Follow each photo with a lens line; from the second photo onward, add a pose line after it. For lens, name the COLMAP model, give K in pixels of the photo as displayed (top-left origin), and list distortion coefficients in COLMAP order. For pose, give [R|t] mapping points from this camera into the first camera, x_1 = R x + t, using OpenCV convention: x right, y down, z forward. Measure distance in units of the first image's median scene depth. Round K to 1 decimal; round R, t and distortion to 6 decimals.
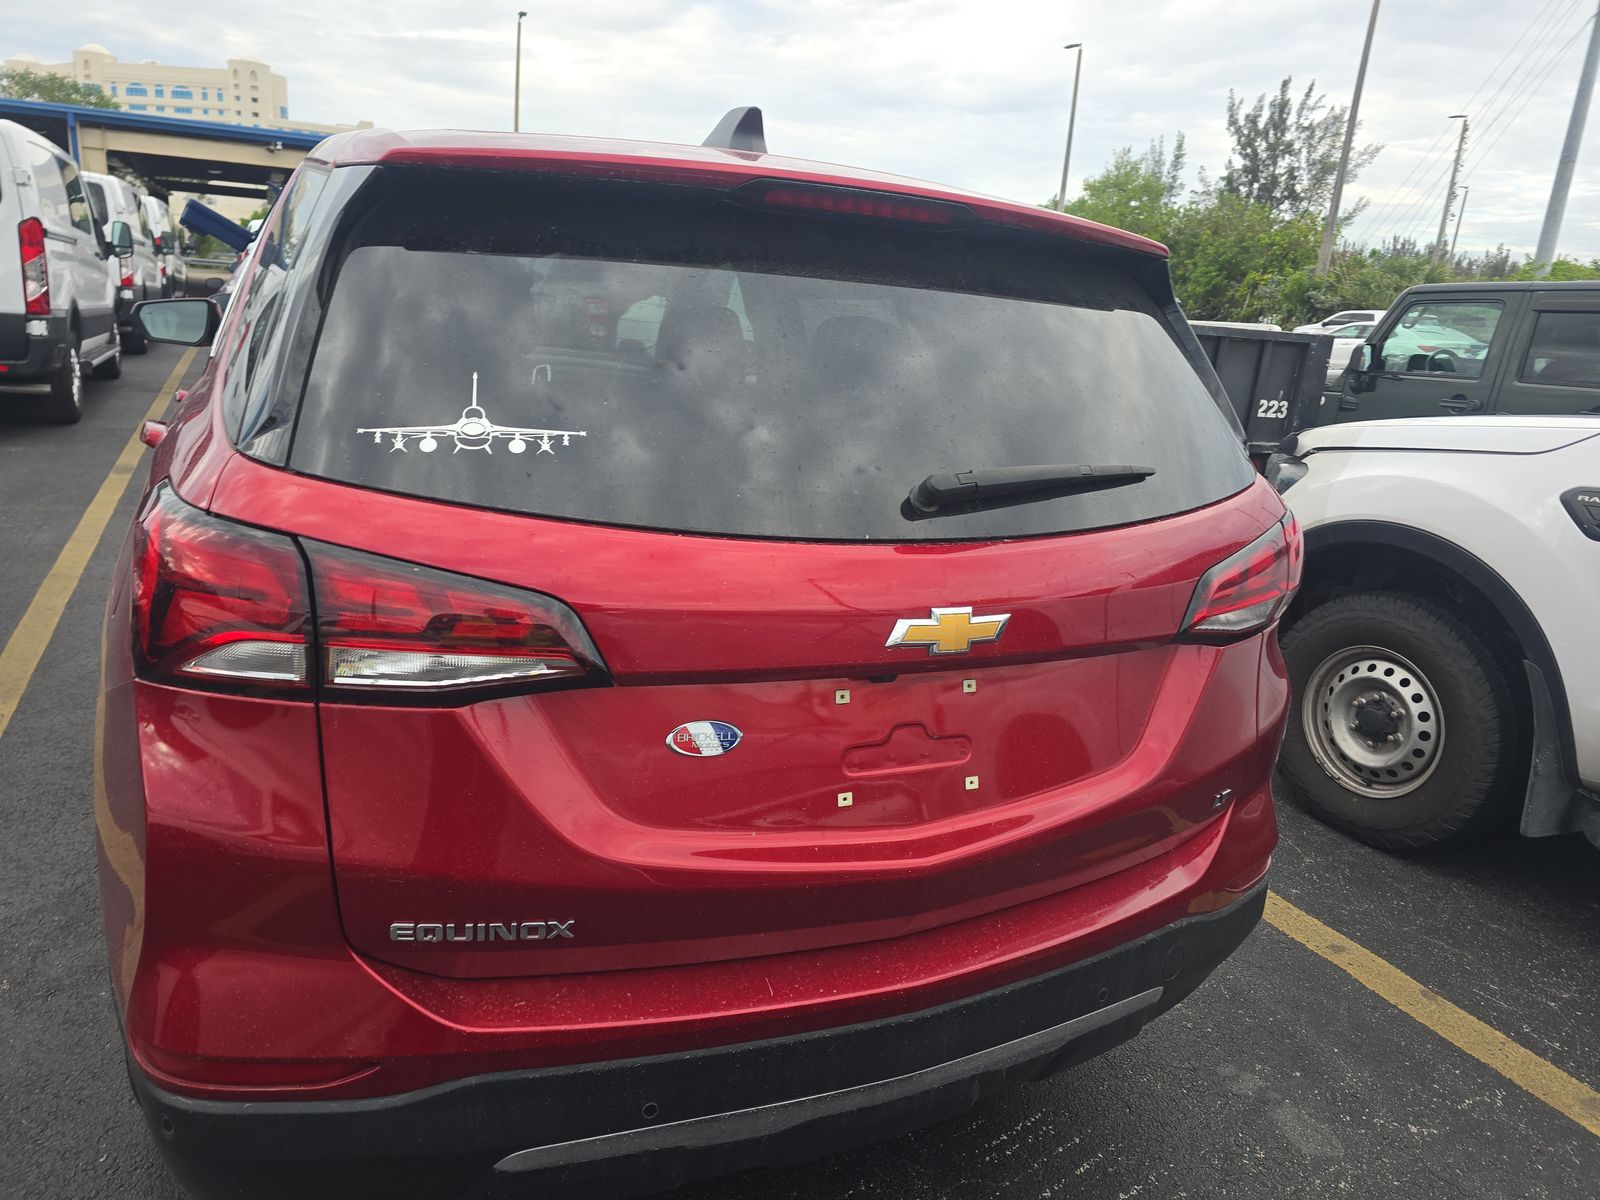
lens RADIAL K [[1104.3, 0, 800.0], [0, 1104.3, 600.0], [0, 0, 1]] dist [0.052169, -0.039212]
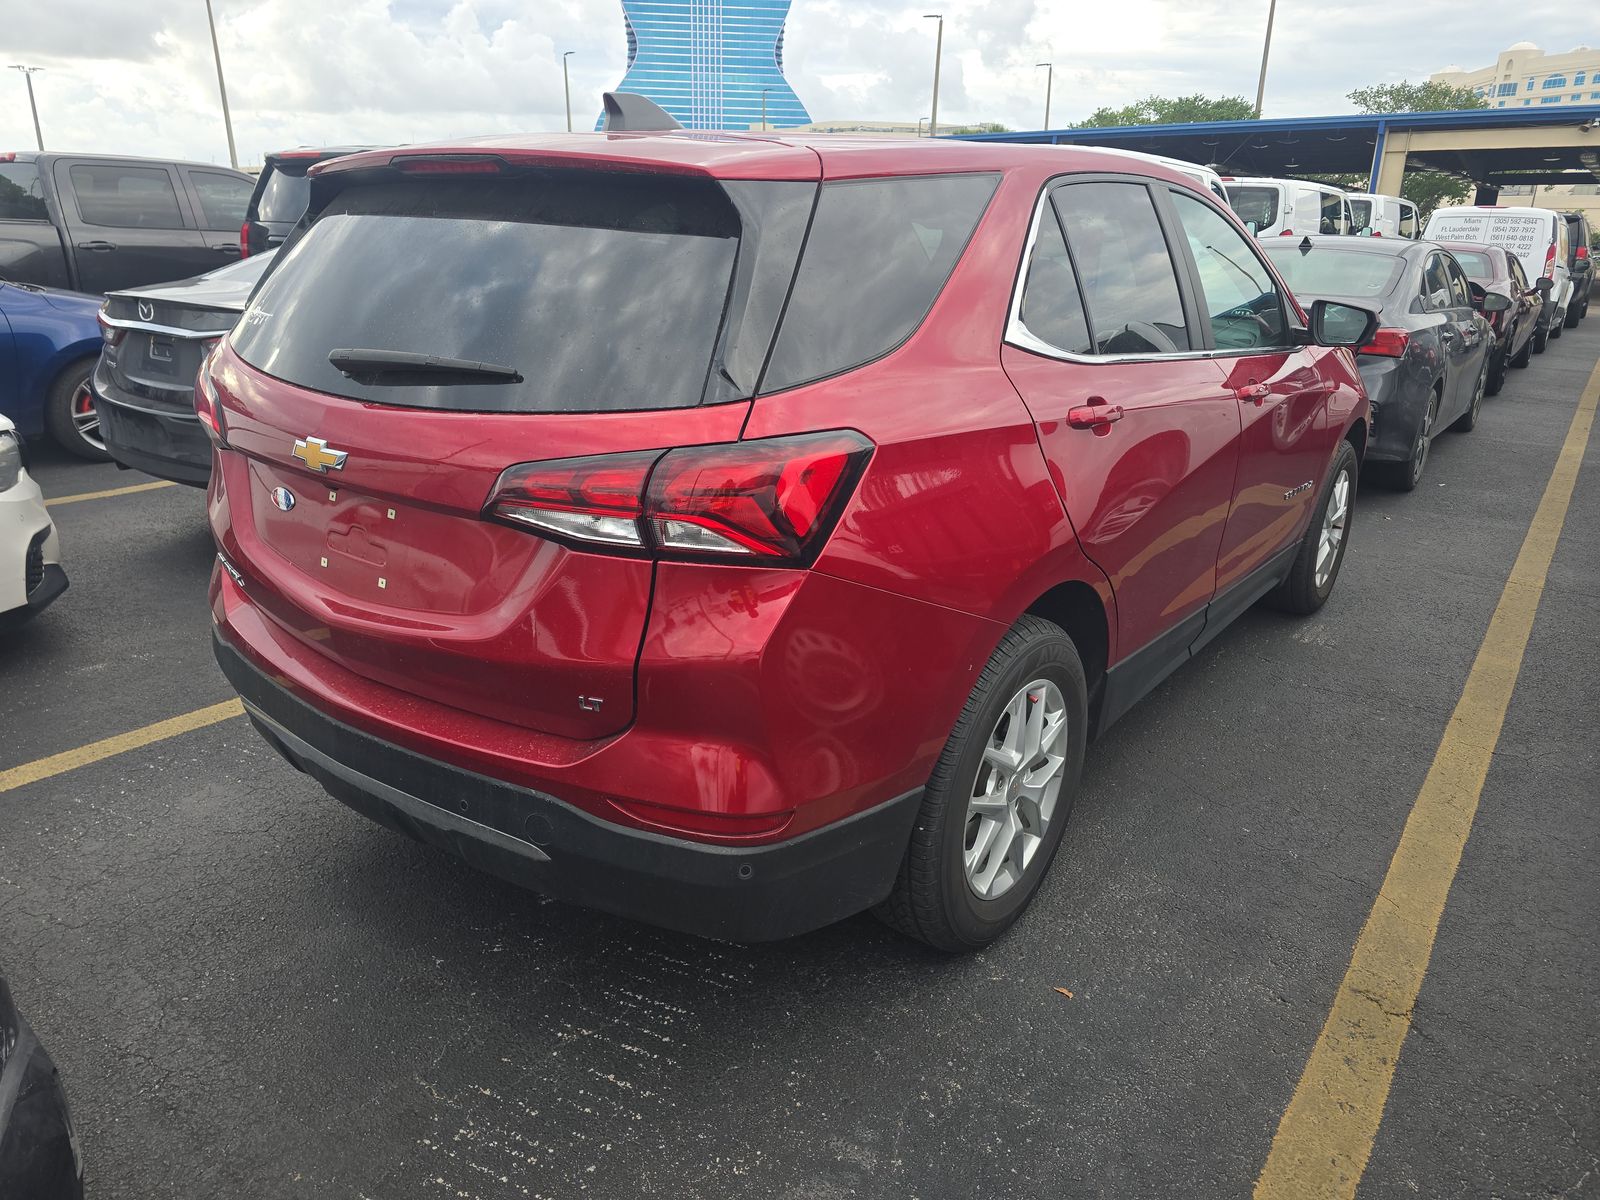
lens RADIAL K [[1114.3, 0, 800.0], [0, 1114.3, 600.0], [0, 0, 1]] dist [0.042377, -0.032616]
pose [[0.450142, 0.223538, -0.864525, 0.091169], [-0.226584, 0.965066, 0.131557, -0.006610], [0.863731, 0.136668, 0.485067, 0.044067]]
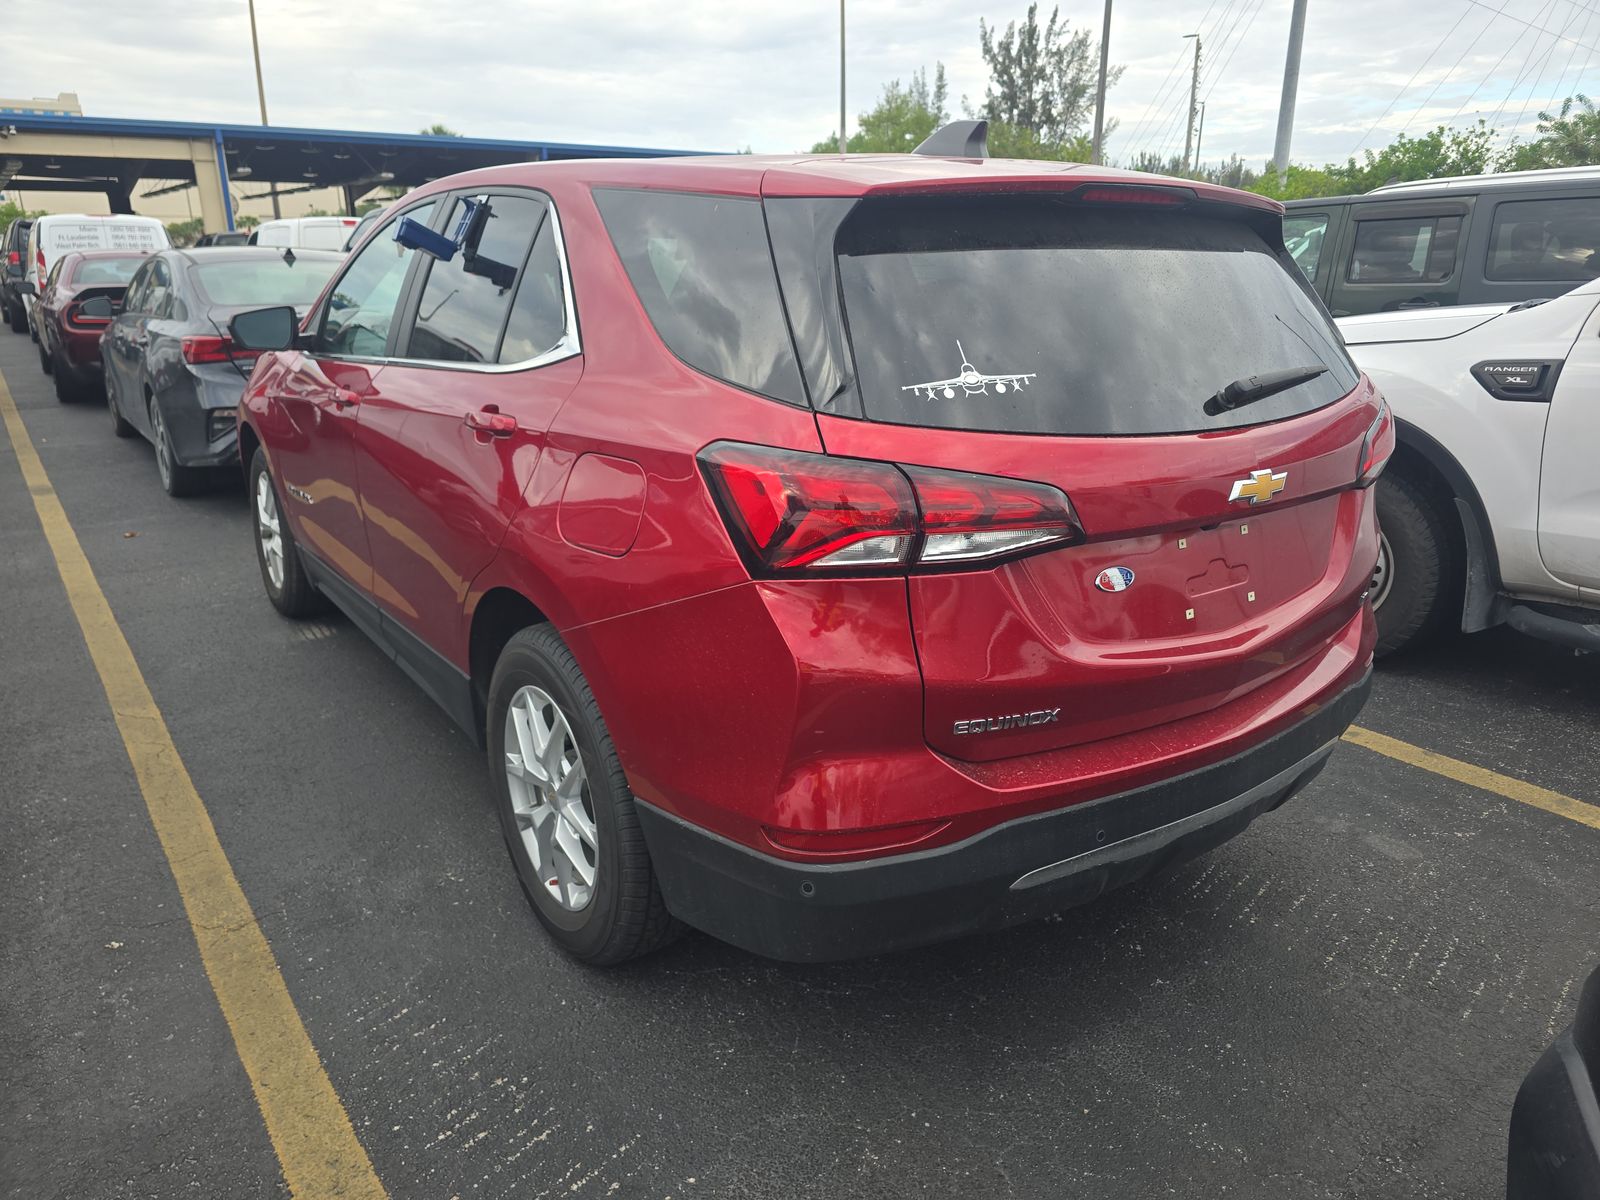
lens RADIAL K [[1104.3, 0, 800.0], [0, 1104.3, 600.0], [0, 0, 1]] dist [0.052169, -0.039212]
pose [[0.979617, -0.126221, 0.156263, -0.022762], [0.119376, 0.991461, 0.052480, 0.000847], [-0.161552, -0.032756, 0.986320, -0.011707]]
